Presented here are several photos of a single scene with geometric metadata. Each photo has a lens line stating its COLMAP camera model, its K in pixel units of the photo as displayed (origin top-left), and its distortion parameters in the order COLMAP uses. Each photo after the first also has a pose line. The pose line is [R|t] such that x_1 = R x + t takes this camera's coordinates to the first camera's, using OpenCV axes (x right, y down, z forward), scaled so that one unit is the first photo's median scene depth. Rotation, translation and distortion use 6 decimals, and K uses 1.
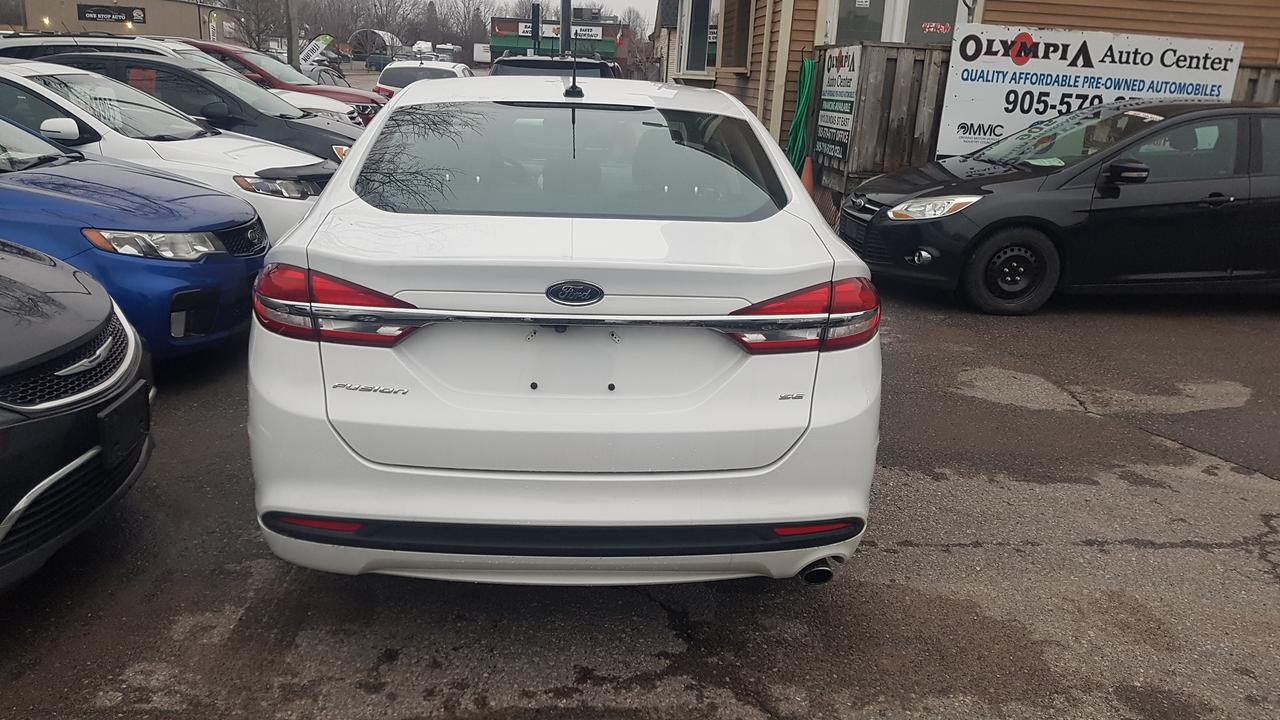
lens RADIAL K [[964.7, 0, 603.7], [0, 964.7, 356.9], [0, 0, 1]] dist [0.058317, -0.085197]
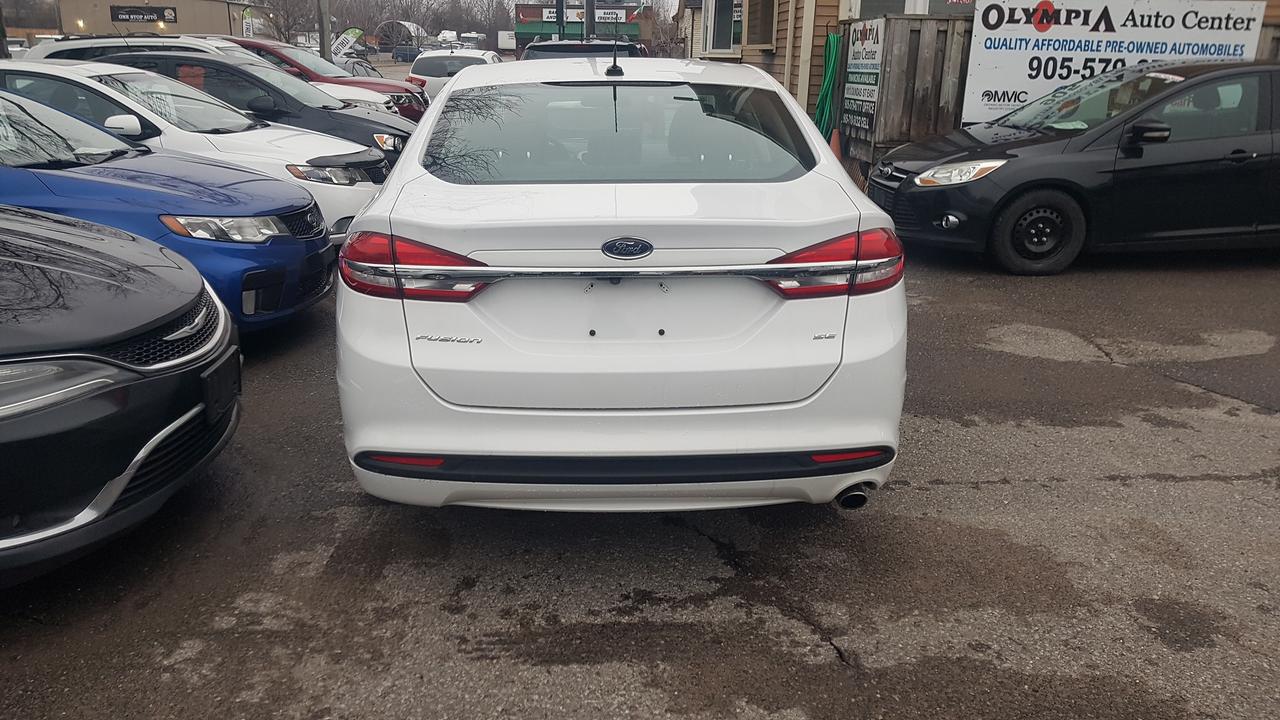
lens RADIAL K [[964.7, 0, 609.9], [0, 964.7, 331.9], [0, 0, 1]] dist [0.058317, -0.085197]
pose [[0.999219, -0.028458, -0.027419, -0.006862], [0.028261, 0.999572, -0.007566, 0.011751], [0.027622, 0.006785, 0.999595, -0.037299]]
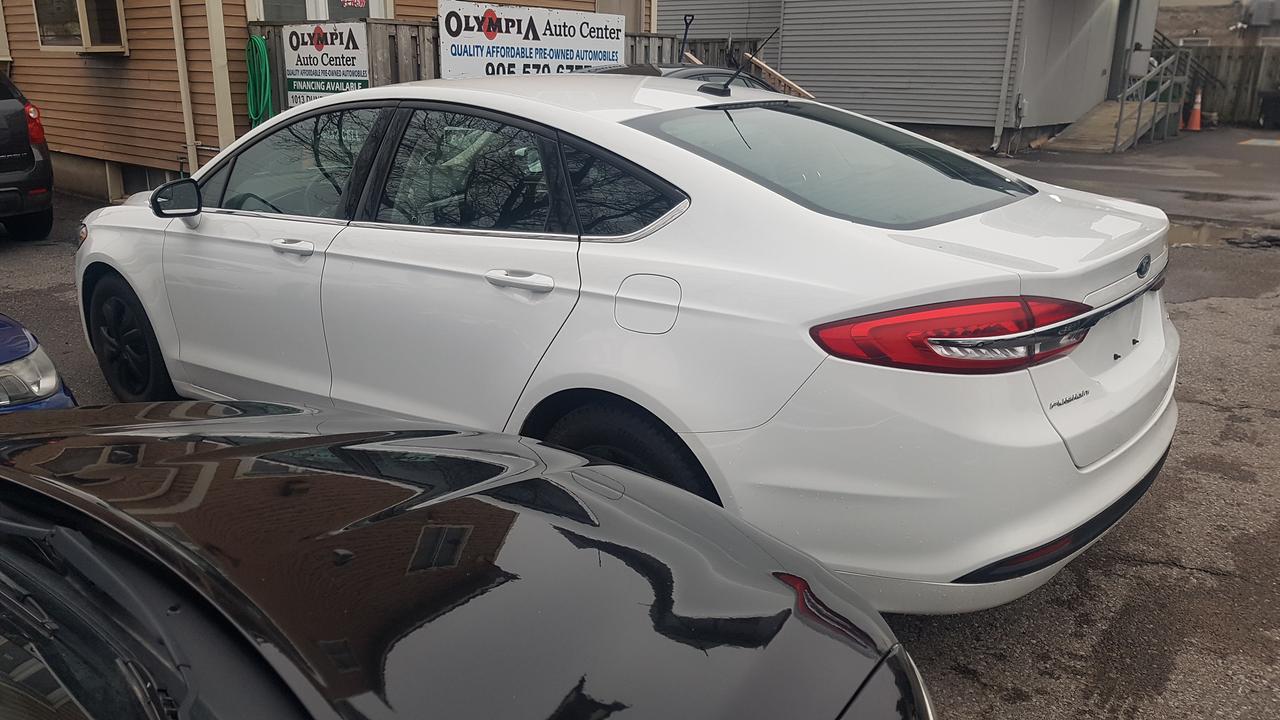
lens RADIAL K [[964.7, 0, 643.5], [0, 964.7, 352.7], [0, 0, 1]] dist [0.058317, -0.085197]
pose [[0.686956, -0.248042, 0.683056, -0.373817], [0.228569, 0.965990, 0.120911, -0.072760], [-0.689817, 0.073064, 0.720288, 0.173670]]
